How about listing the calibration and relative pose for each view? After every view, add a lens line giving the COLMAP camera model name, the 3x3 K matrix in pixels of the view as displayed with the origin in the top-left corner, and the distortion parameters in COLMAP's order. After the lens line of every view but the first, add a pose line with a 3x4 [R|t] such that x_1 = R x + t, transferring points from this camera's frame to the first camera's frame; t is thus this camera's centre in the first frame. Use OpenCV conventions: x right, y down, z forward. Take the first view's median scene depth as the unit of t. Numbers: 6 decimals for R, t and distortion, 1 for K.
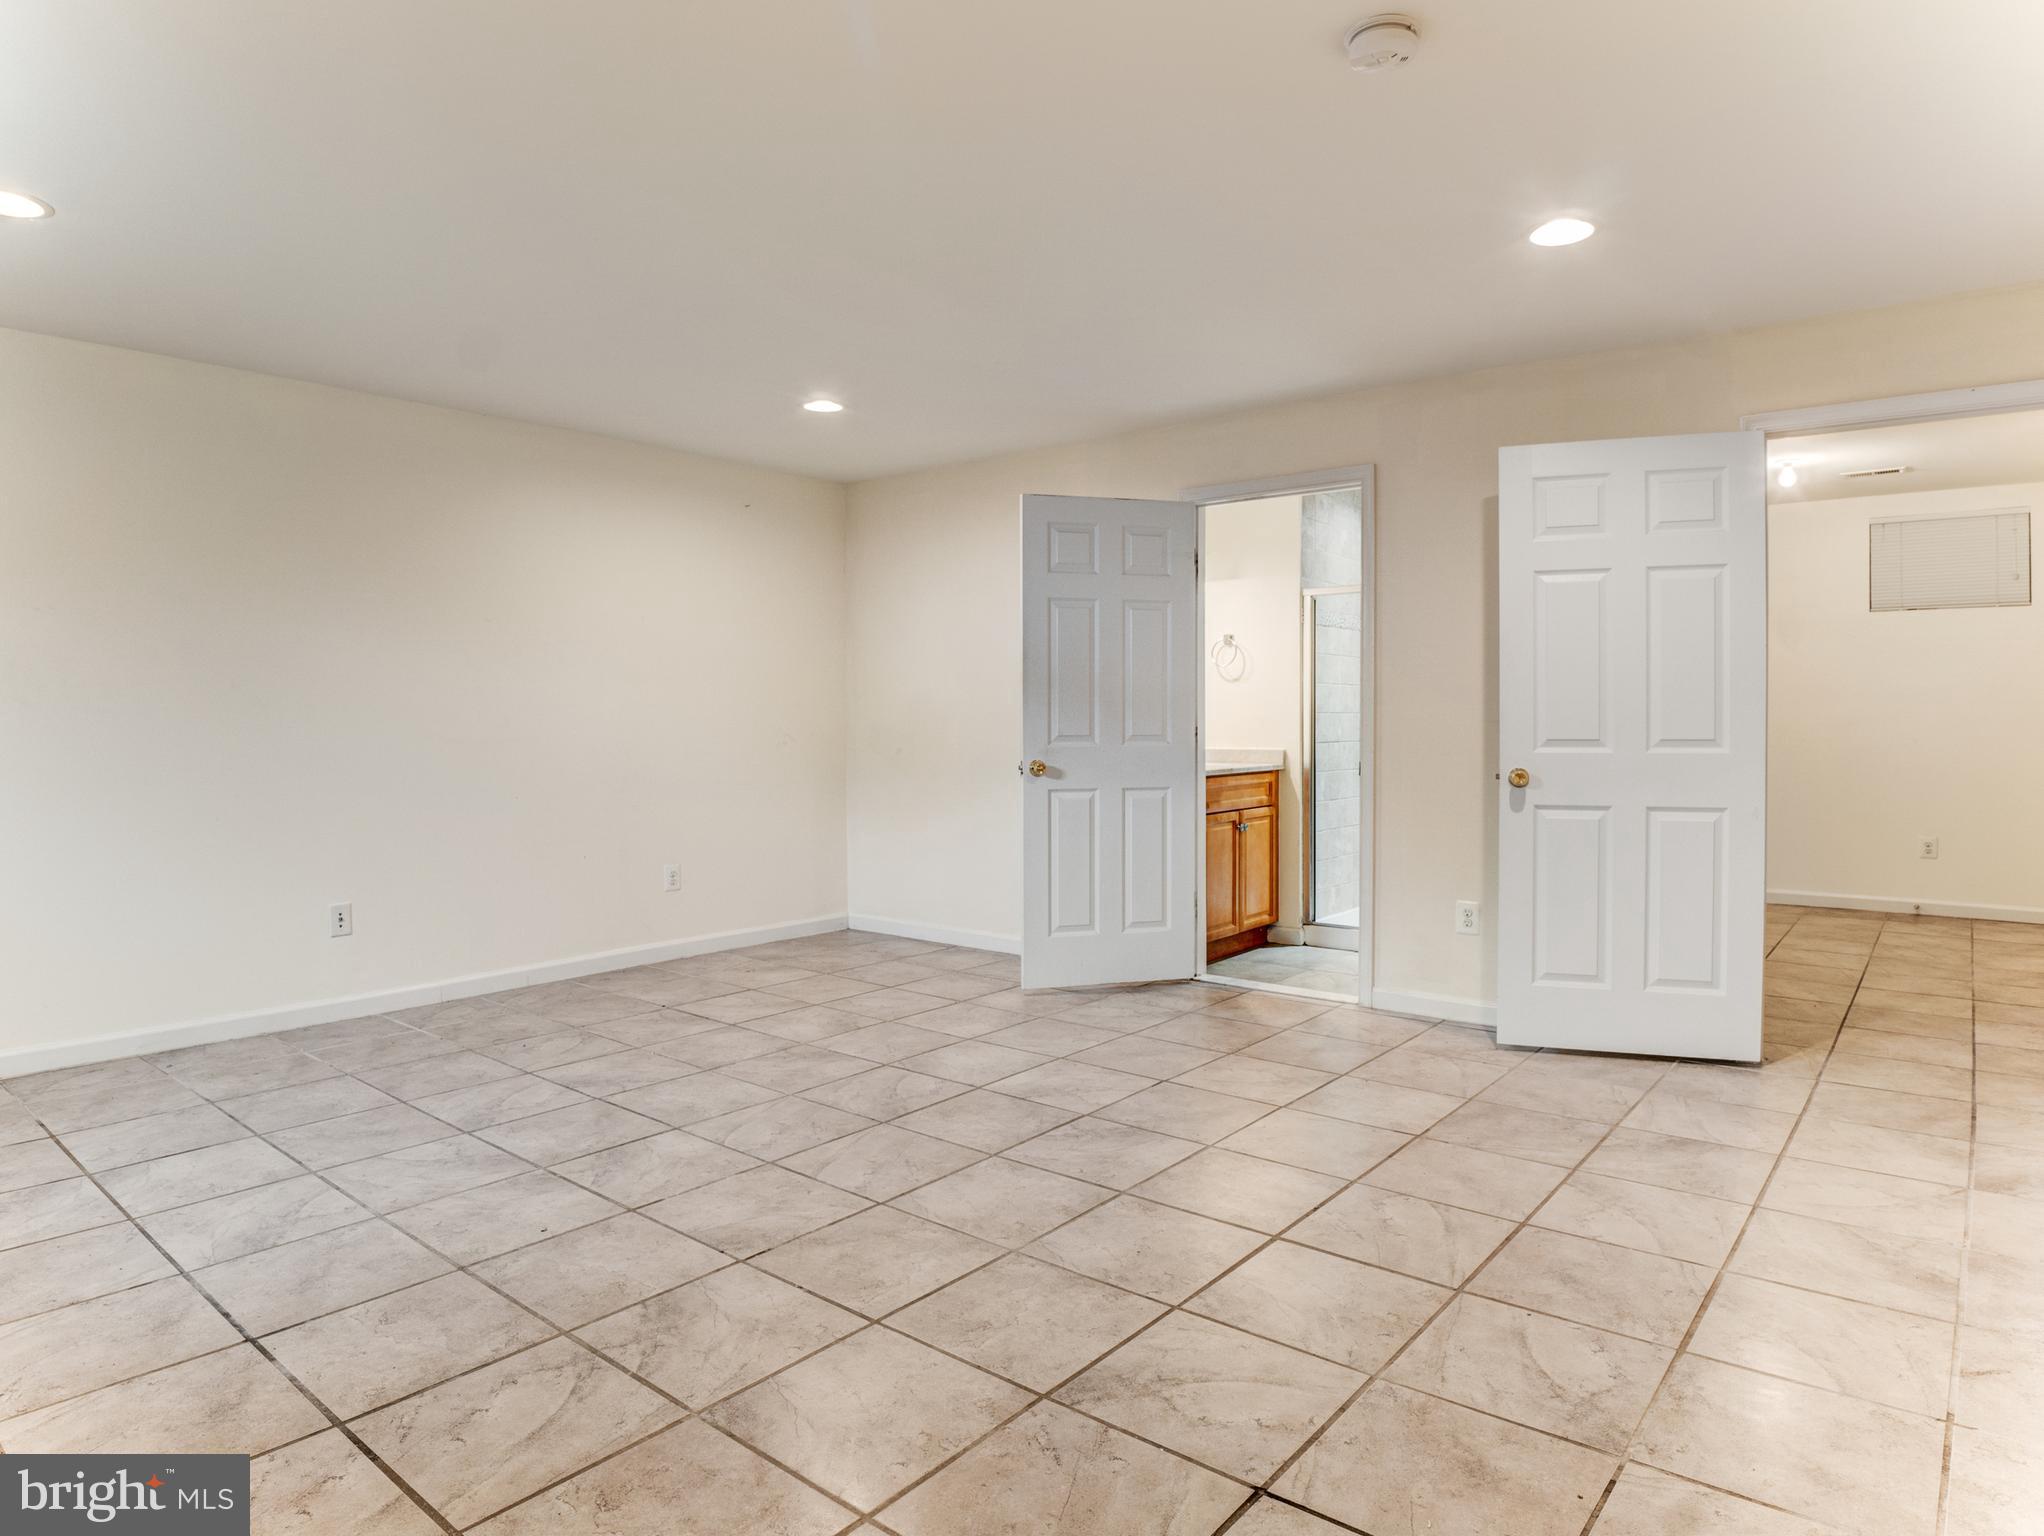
lens RADIAL K [[1220.1, 0, 1014.1], [0, 1220.1, 771.1], [0, 0, 1]] dist [-0.056762, -0.002835]
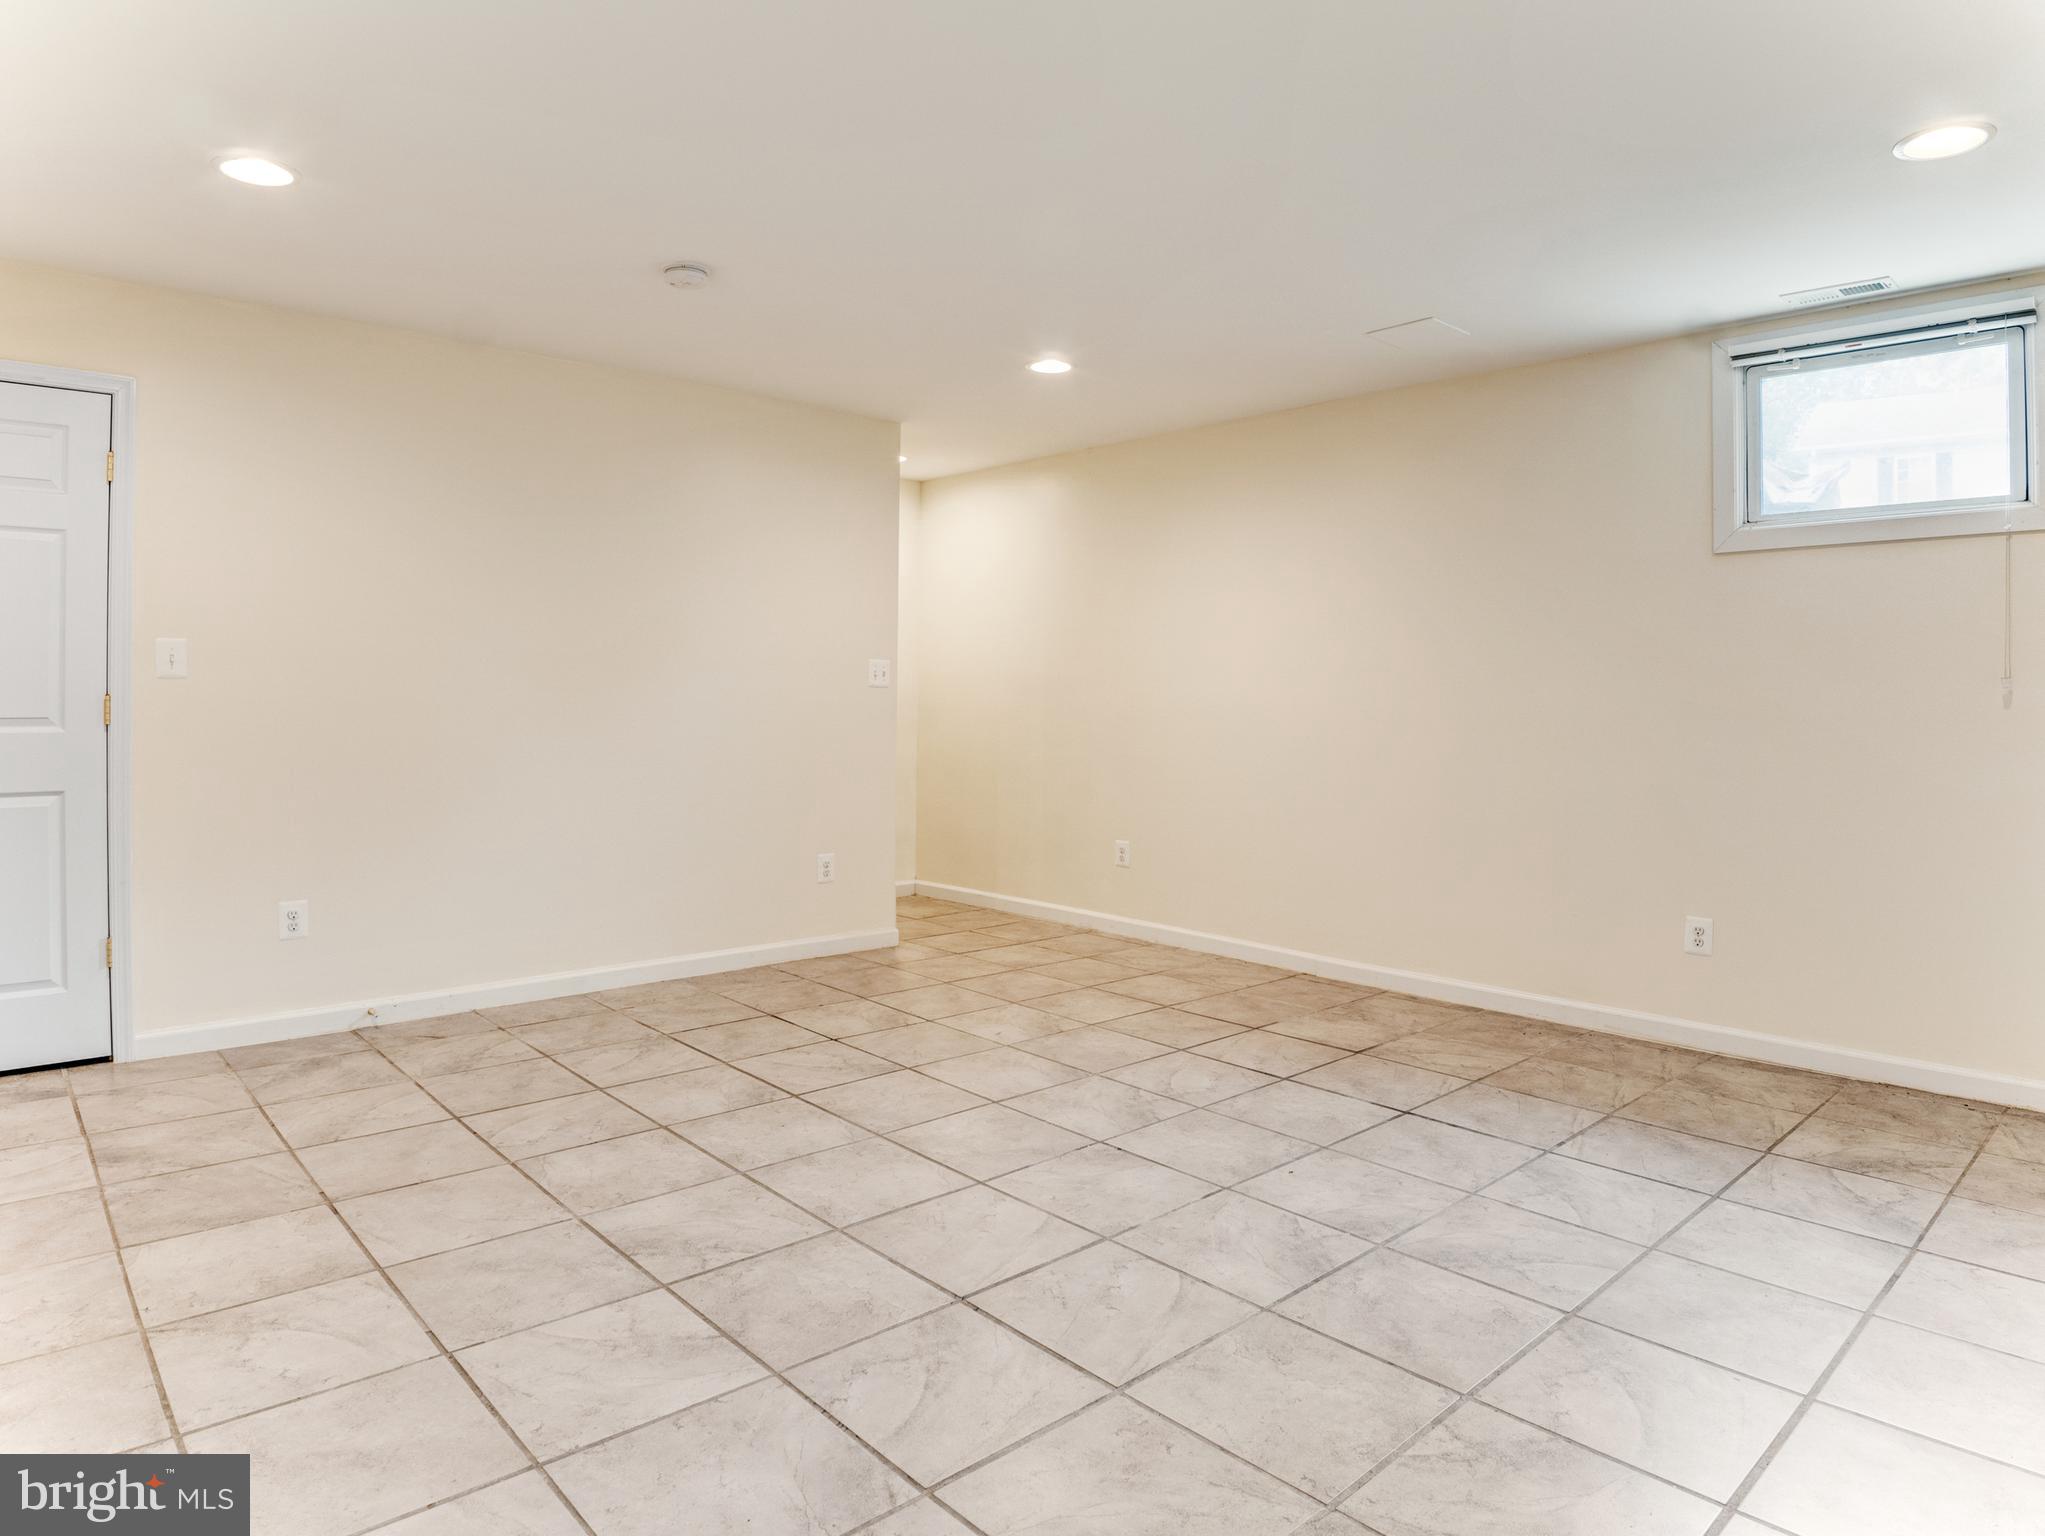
lens RADIAL K [[1220.7, 0, 1014.6], [0, 1220.7, 771.1], [0, 0, 1]] dist [-0.056762, -0.002835]
pose [[-0.990992, -0.015223, 0.133051, -0.225476], [-0.001903, 0.995019, 0.099668, -0.070773], [-0.133906, 0.098517, -0.986085, 1.654655]]
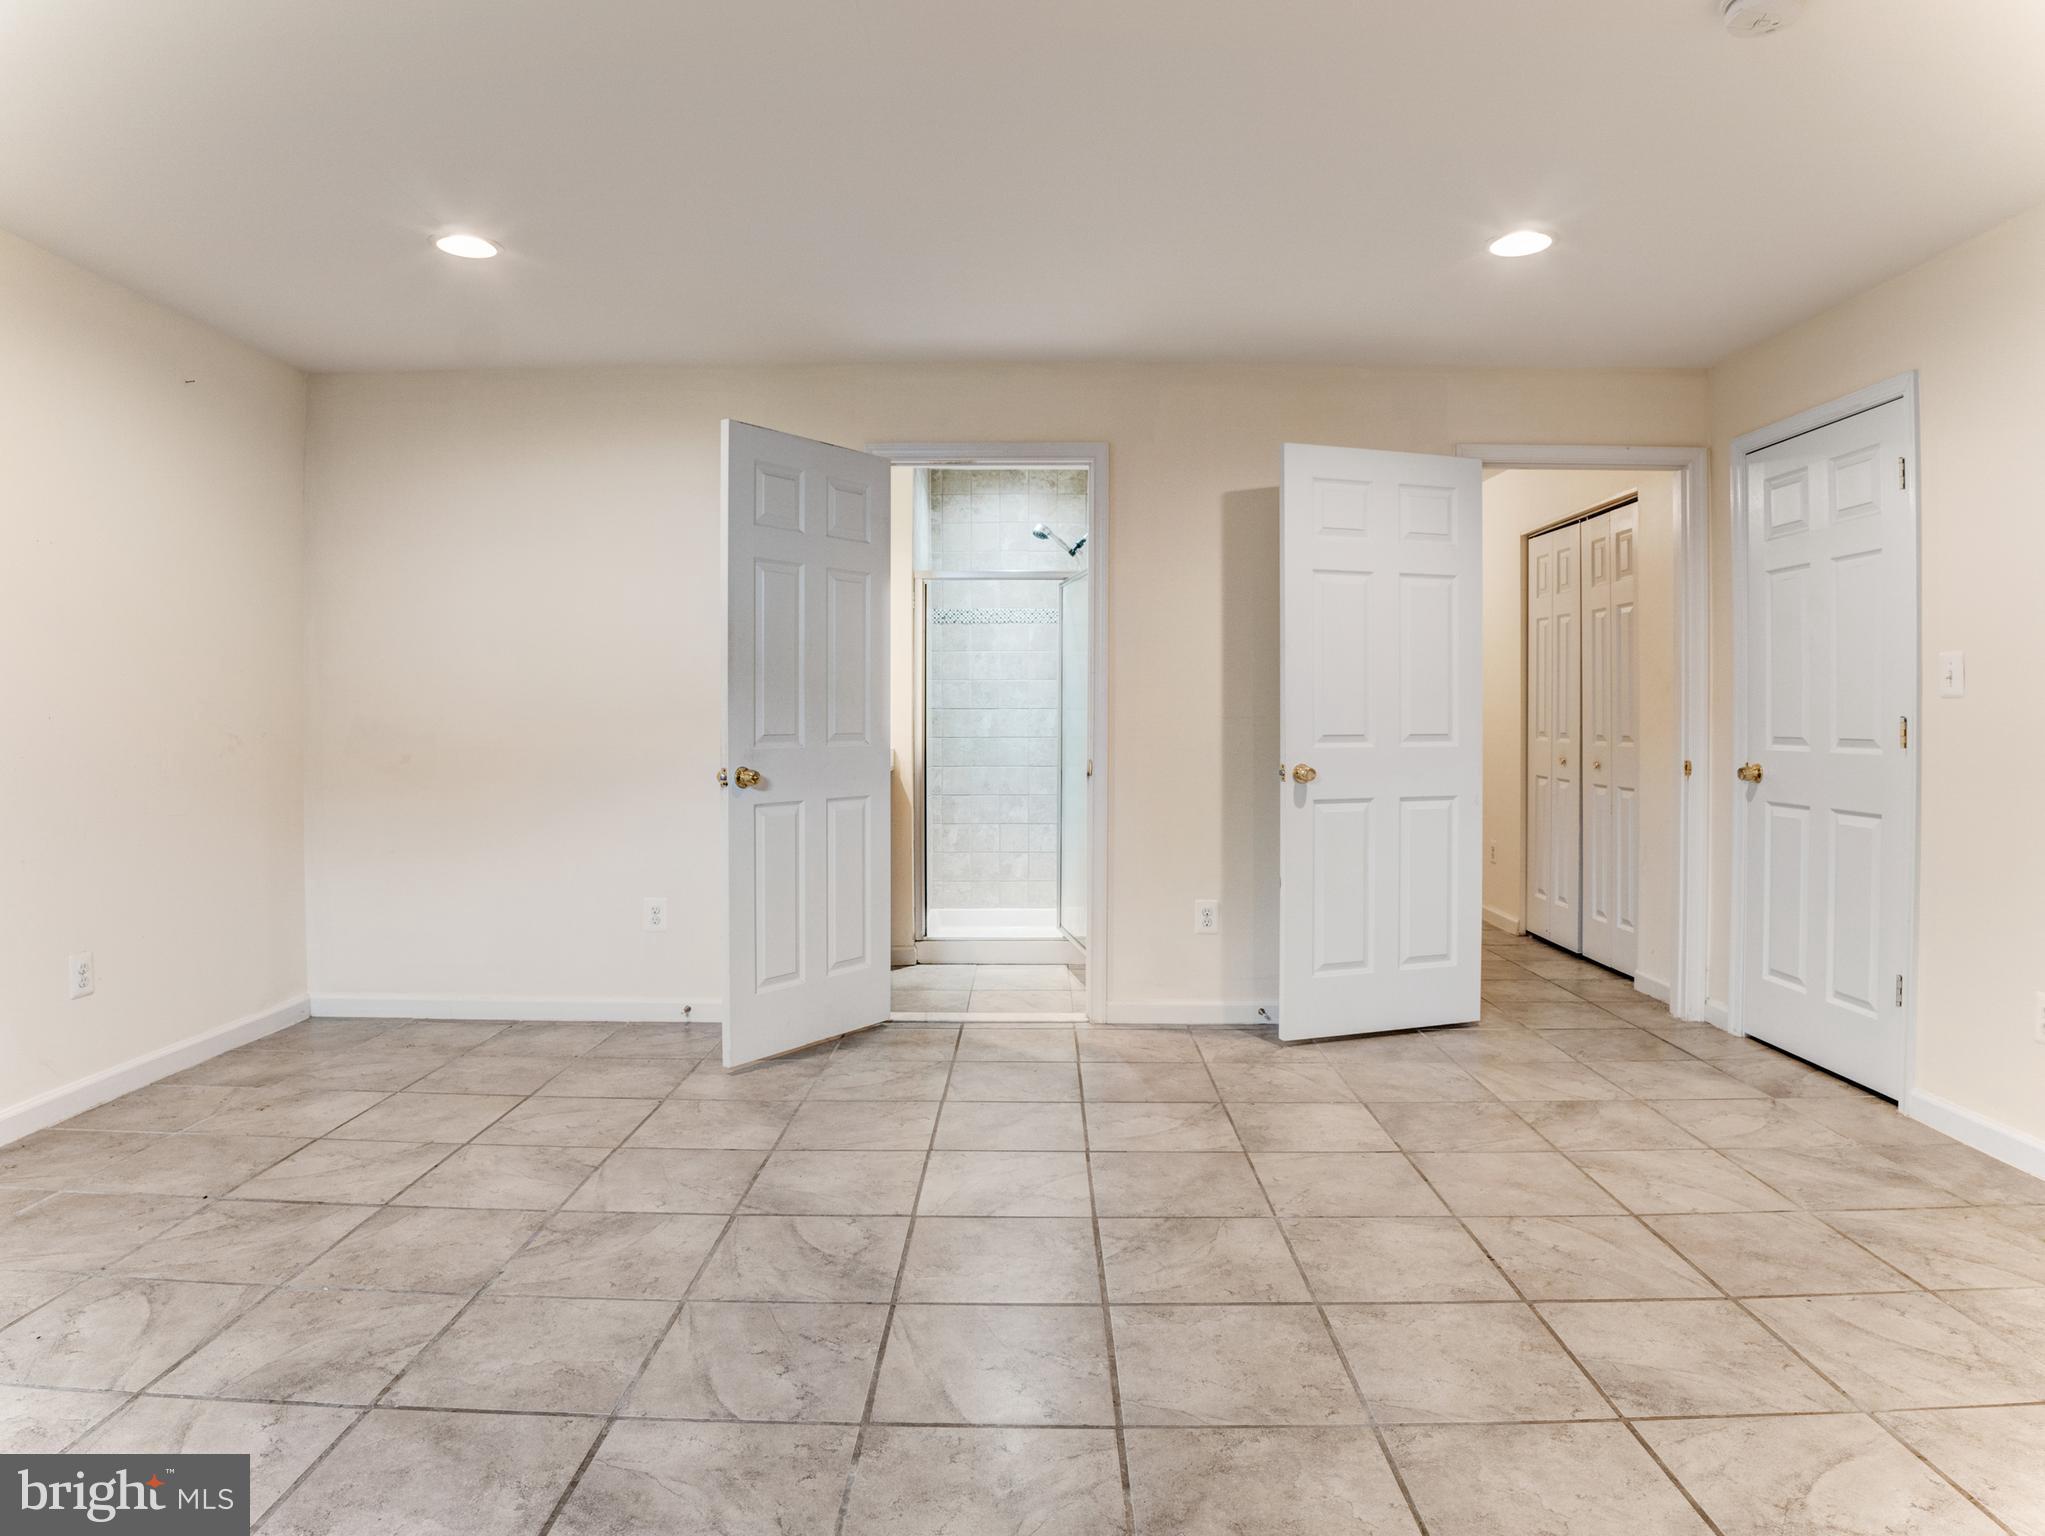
lens RADIAL K [[1220.7, 0, 1014.6], [0, 1220.7, 771.1], [0, 0, 1]] dist [-0.056762, -0.002835]
pose [[0.778790, -0.025358, 0.626772, -0.479893], [0.023581, 0.999660, 0.011144, -0.015970], [-0.626842, 0.006101, 0.779123, 0.432781]]
